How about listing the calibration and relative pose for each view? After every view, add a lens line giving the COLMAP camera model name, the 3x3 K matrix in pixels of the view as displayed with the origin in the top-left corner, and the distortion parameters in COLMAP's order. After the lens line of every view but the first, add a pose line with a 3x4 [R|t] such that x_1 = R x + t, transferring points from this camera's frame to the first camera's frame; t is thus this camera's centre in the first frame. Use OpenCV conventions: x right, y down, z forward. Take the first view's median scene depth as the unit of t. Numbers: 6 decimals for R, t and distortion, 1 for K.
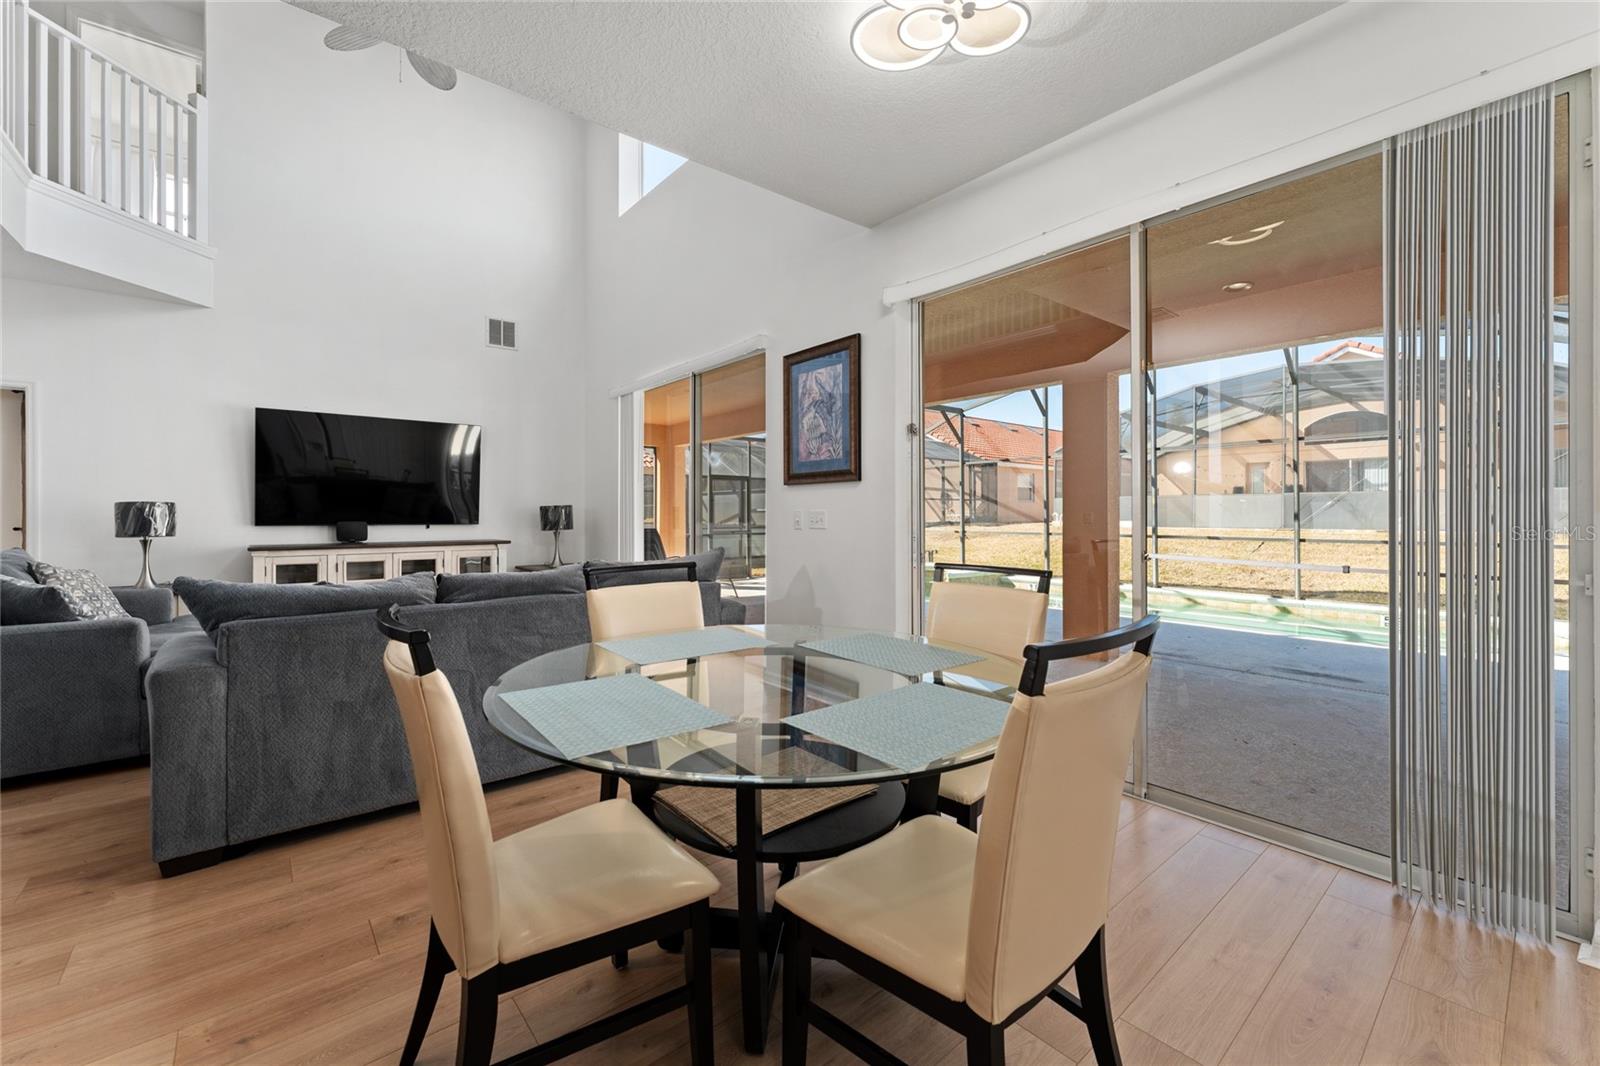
lens RADIAL K [[649.9, 0, 802.2], [0, 649.9, 521.2], [0, 0, 1]] dist [-0.001183, -0.000097]
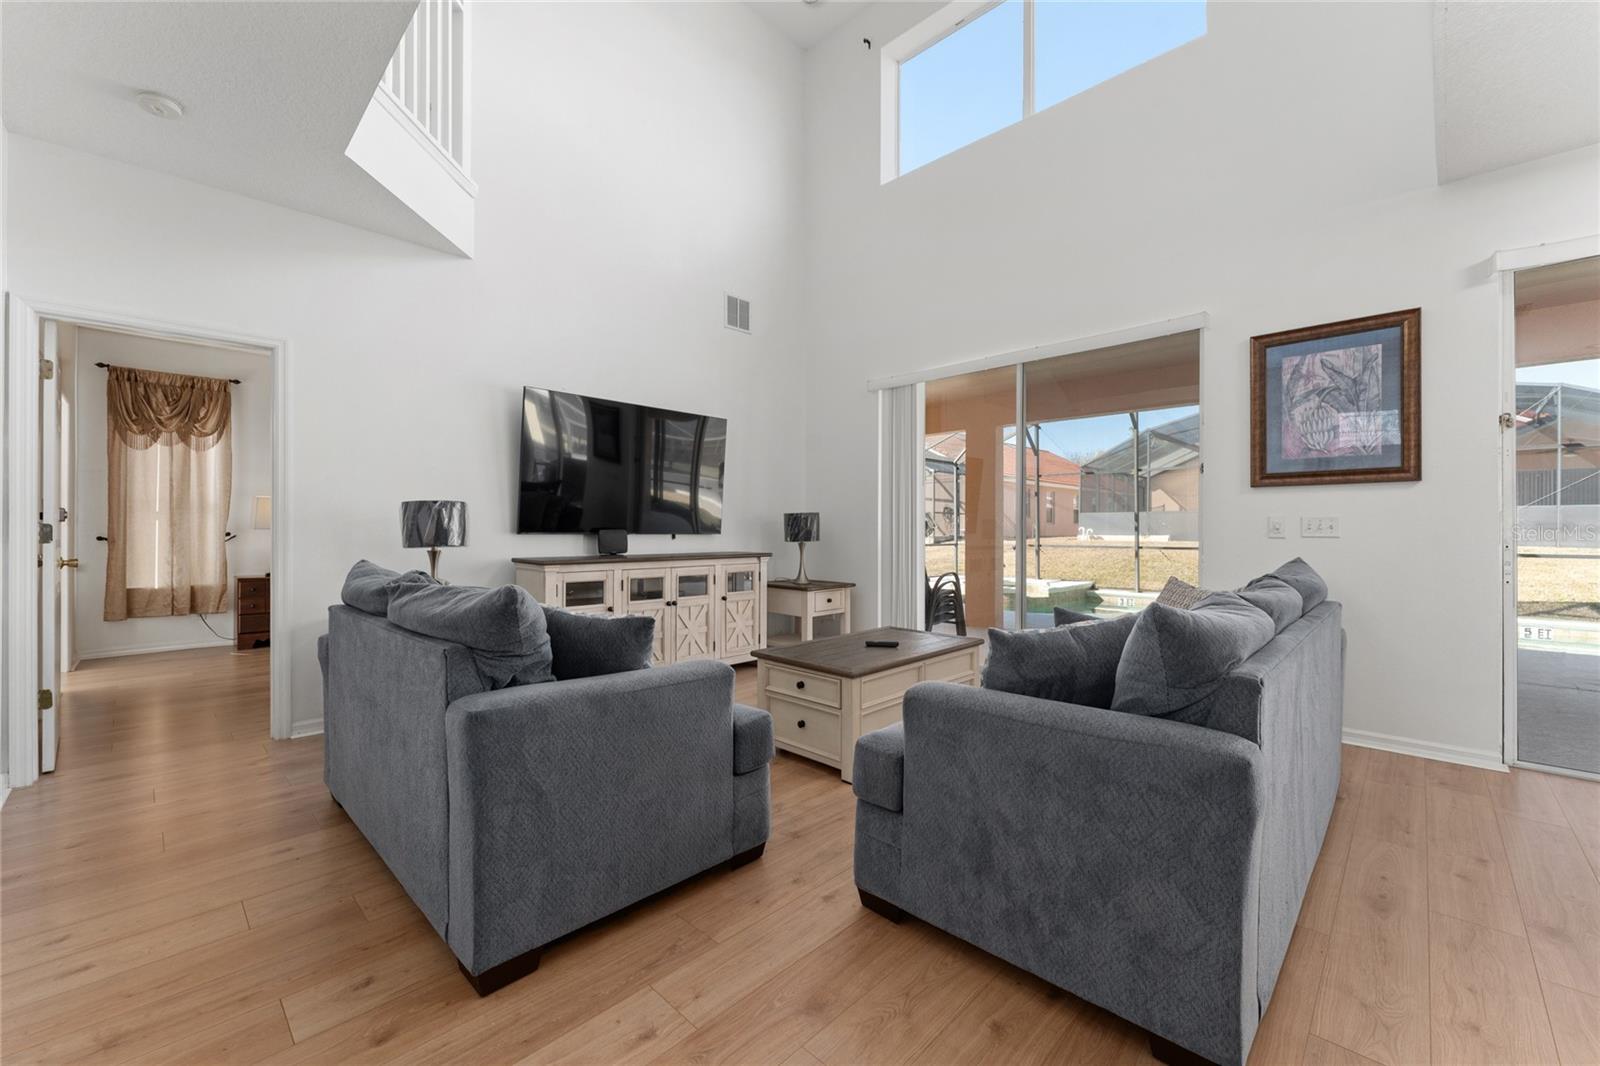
lens RADIAL K [[643.3, 0, 800.0], [0, 643.3, 533.0], [0, 0, 1]] dist [0.018277, -0.000059]
pose [[0.993808, 0.002255, 0.111089, -0.600298], [-0.001720, 0.999986, -0.004917, 0.009090], [-0.111098, 0.004695, 0.993798, 0.175711]]
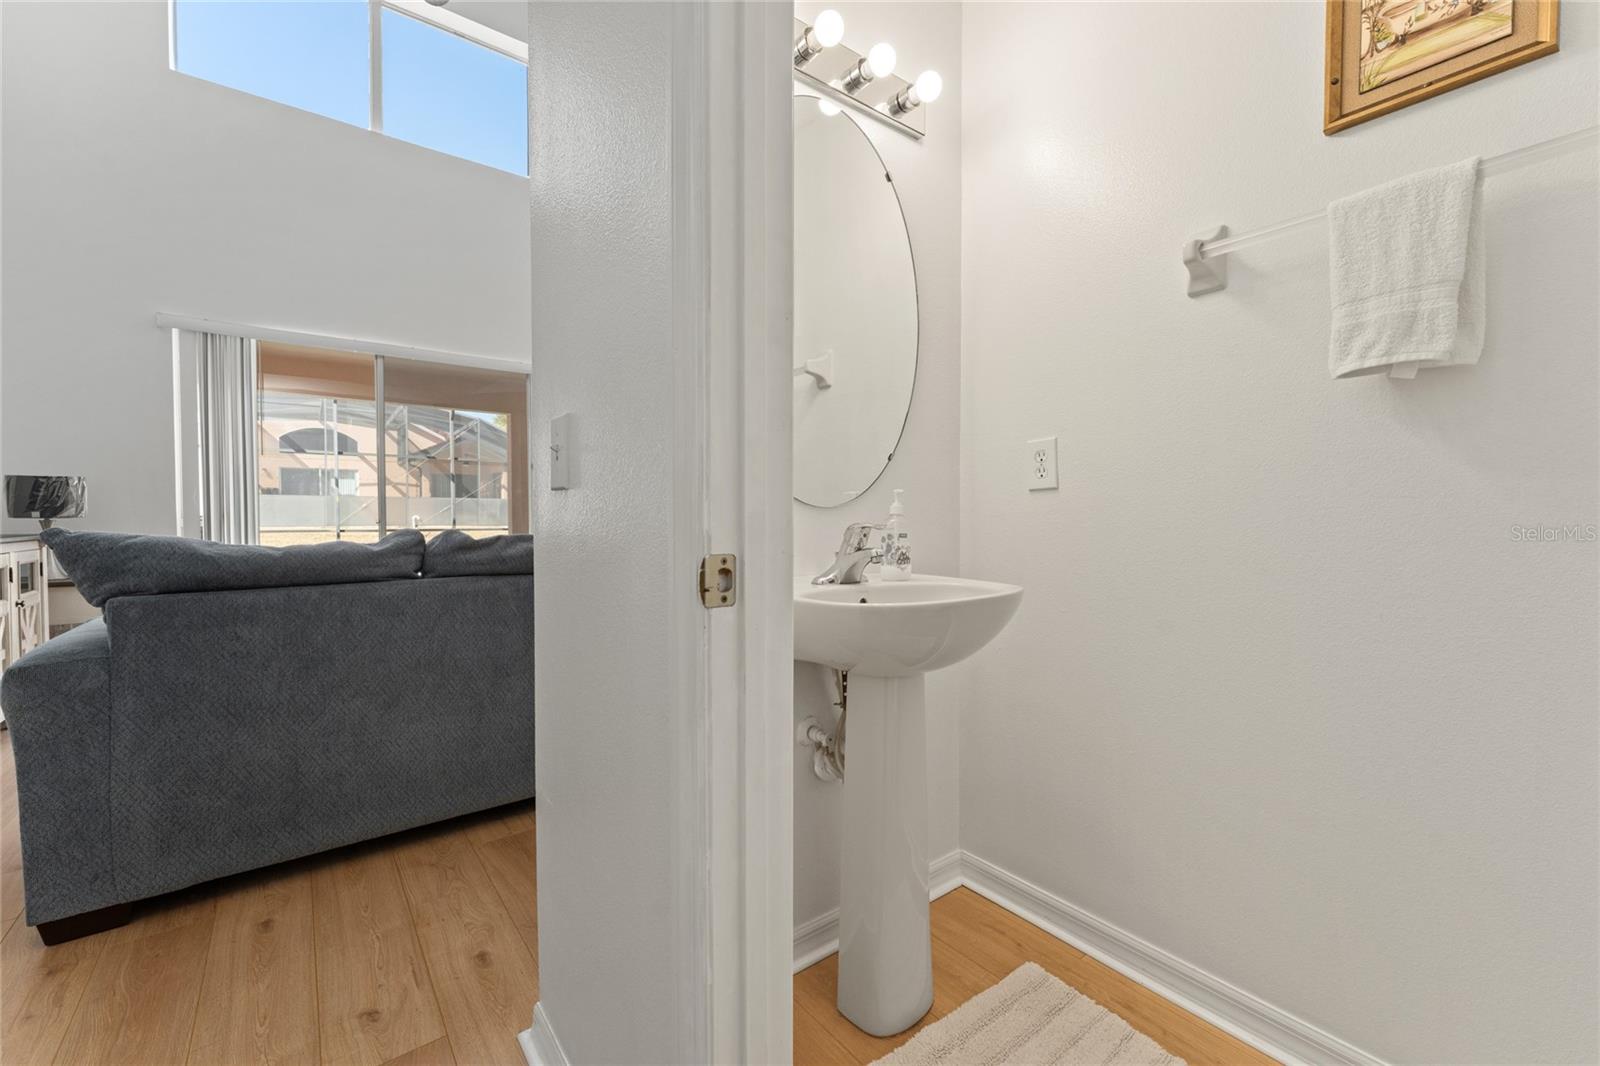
lens RADIAL K [[649.9, 0, 802.2], [0, 649.9, 521.2], [0, 0, 1]] dist [-0.001183, -0.000097]
pose [[0.011413, 0.002142, 0.999933, -1.198971], [0.005304, 0.999984, -0.002203, 0.026241], [-0.999921, 0.005329, 0.011402, 0.388036]]
